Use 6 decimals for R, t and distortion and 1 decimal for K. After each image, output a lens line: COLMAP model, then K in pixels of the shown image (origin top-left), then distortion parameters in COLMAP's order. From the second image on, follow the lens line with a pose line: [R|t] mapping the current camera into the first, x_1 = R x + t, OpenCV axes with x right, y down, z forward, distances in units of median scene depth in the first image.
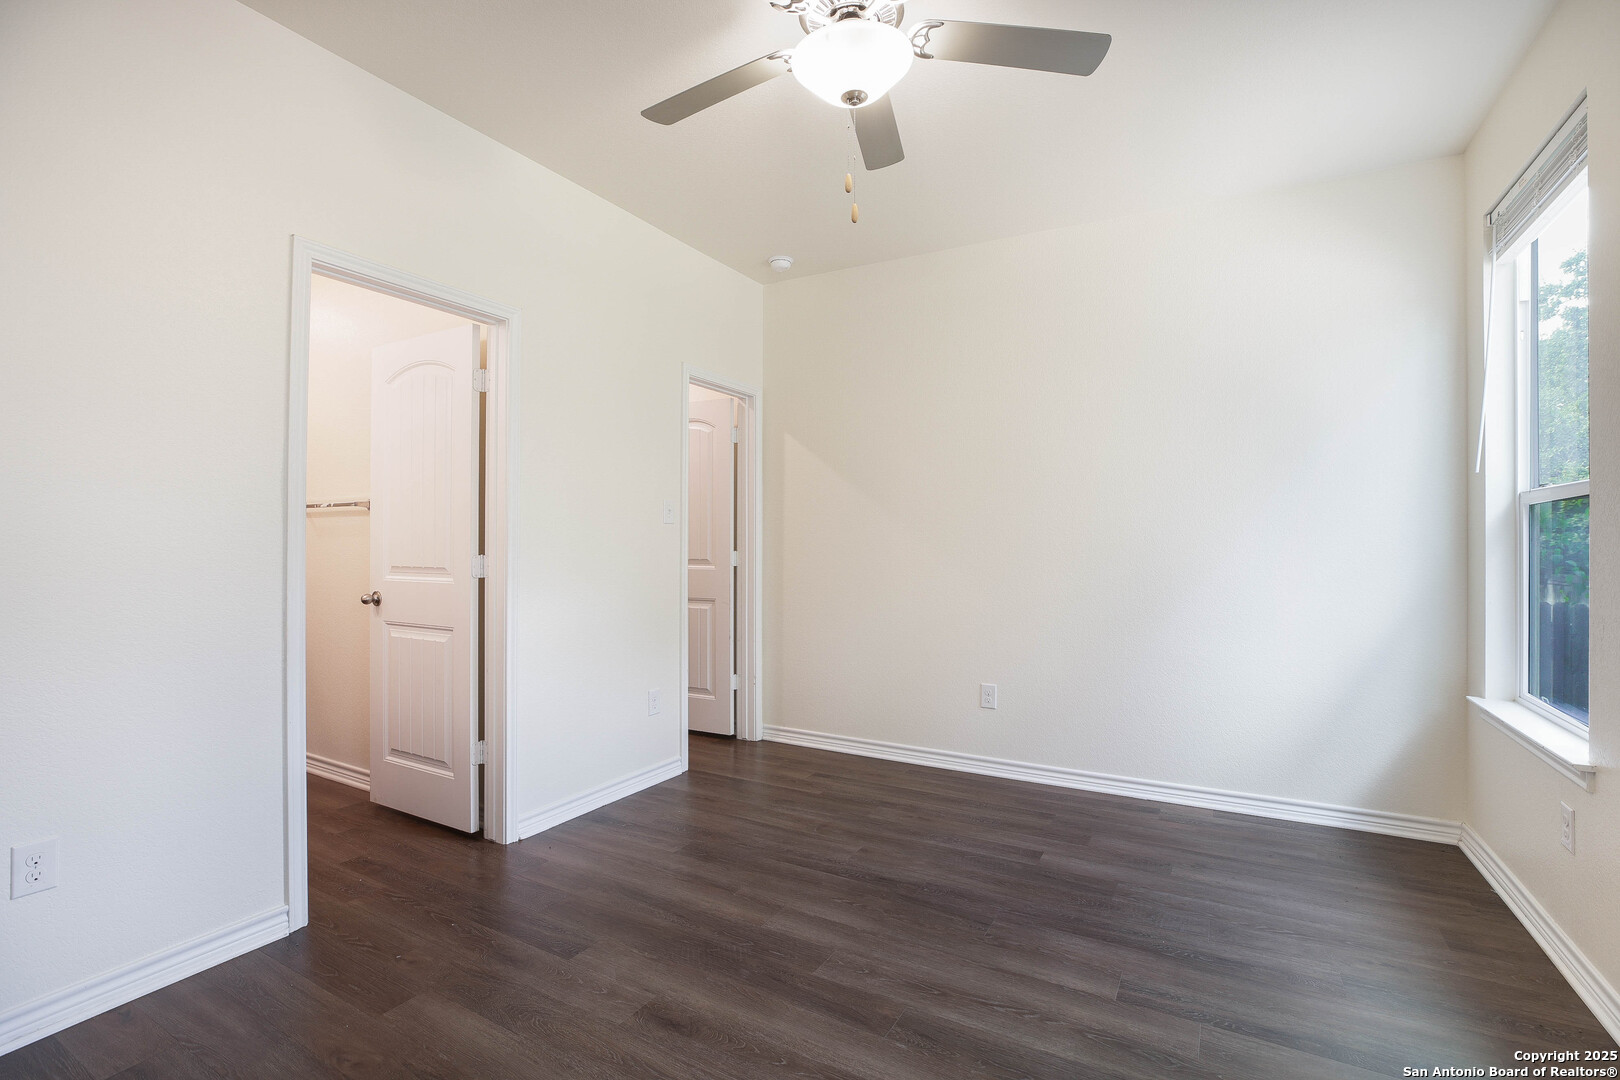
lens RADIAL K [[748.6, 0, 808.0], [0, 748.6, 548.1], [0, 0, 1]] dist [-0.029338, 0.000230]
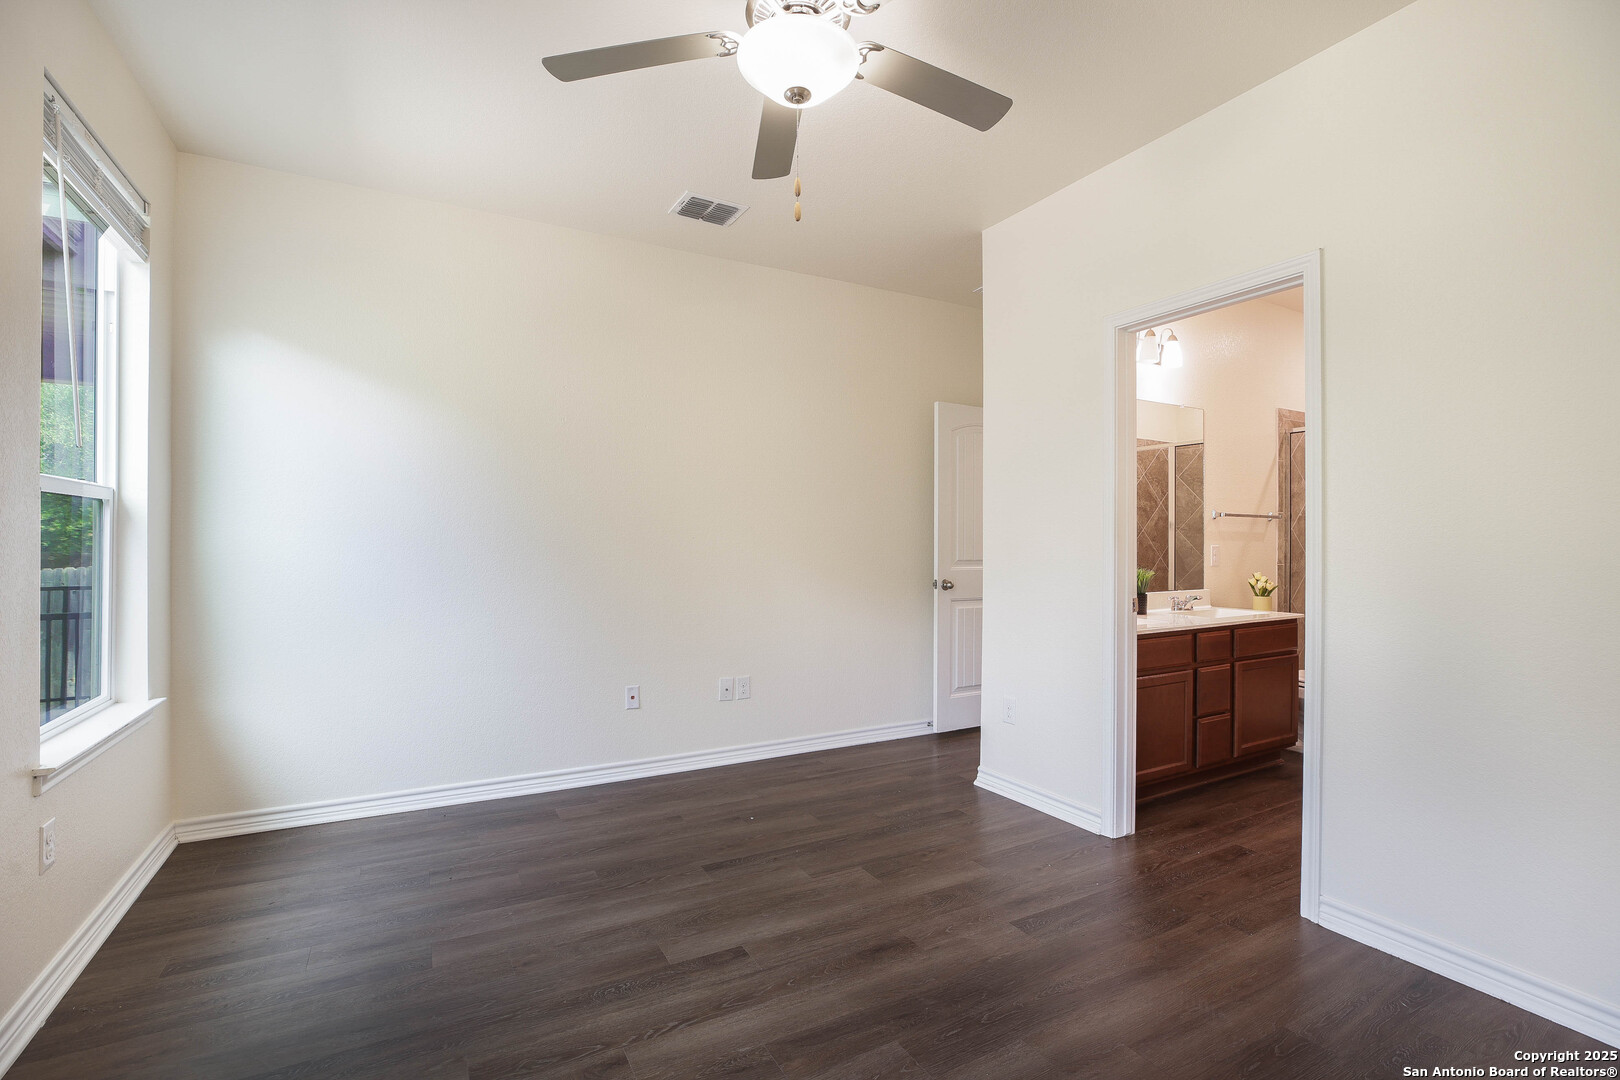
lens RADIAL K [[746.9, 0, 810.0], [0, 746.9, 540.0], [0, 0, 1]] dist [-0.025100, -0.000152]
pose [[-0.533676, -0.006470, -0.845665, 0.559068], [-0.002382, 0.999978, -0.006147, -0.004565], [0.845686, -0.001267, -0.533679, 0.970187]]
